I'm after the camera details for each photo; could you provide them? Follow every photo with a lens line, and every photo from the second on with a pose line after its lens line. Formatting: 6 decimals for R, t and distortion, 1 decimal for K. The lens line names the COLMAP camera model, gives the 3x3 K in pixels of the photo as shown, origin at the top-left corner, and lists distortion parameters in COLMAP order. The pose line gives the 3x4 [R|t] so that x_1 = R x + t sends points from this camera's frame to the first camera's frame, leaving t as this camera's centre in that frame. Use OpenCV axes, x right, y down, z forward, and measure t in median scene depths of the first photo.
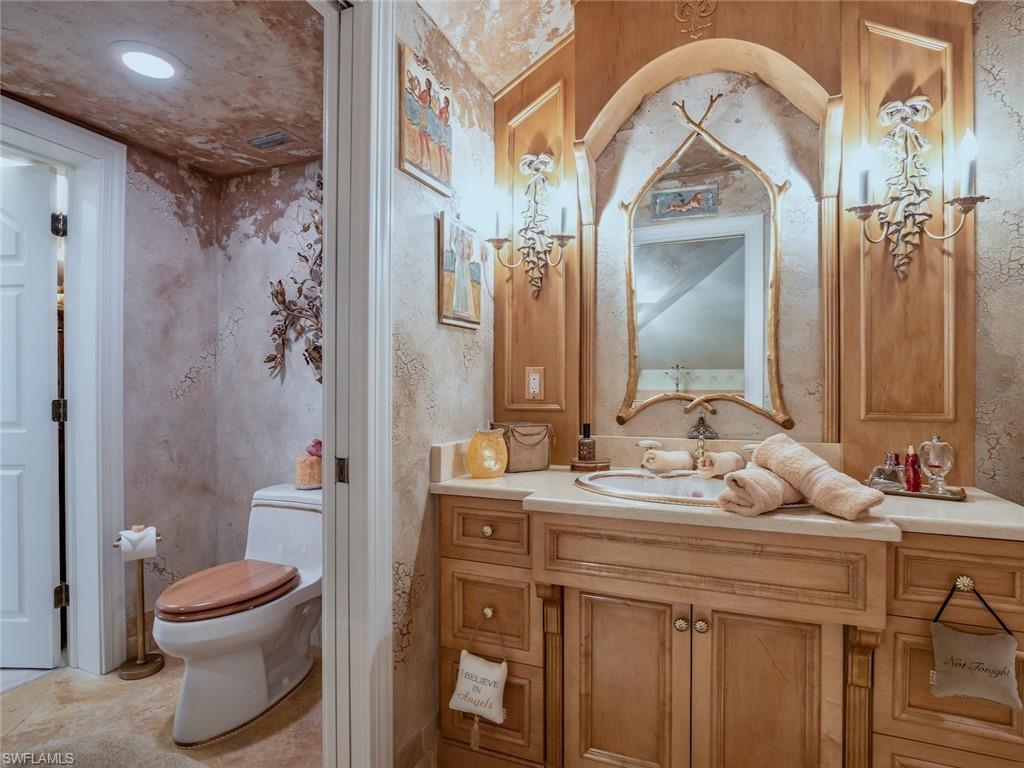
lens RADIAL K [[524.0, 0, 512.2], [0, 524.0, 384.9], [0, 0, 1]] dist [-0.006420, -0.000702]
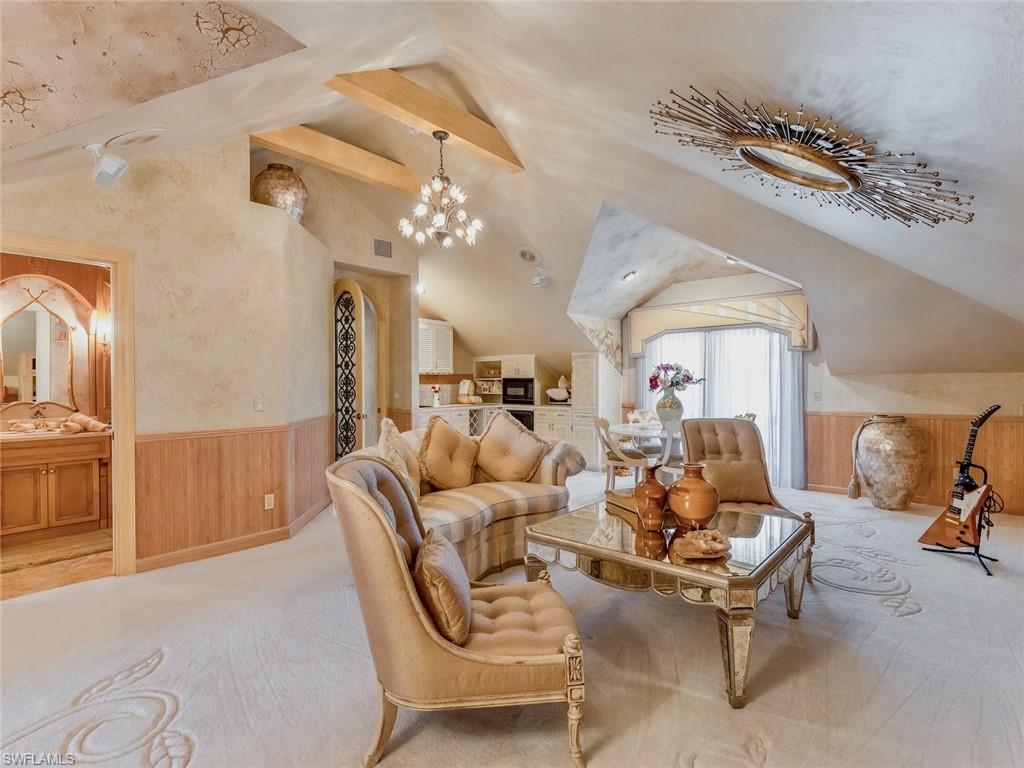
lens RADIAL K [[510.0, 0, 511.8], [0, 510.0, 385.9], [0, 0, 1]] dist [-0.002510, -0.000413]
pose [[0.314903, -0.005283, 0.949109, -1.525002], [0.005723, 0.999977, 0.003667, -0.065565], [-0.949107, 0.004277, 0.314926, -2.388311]]
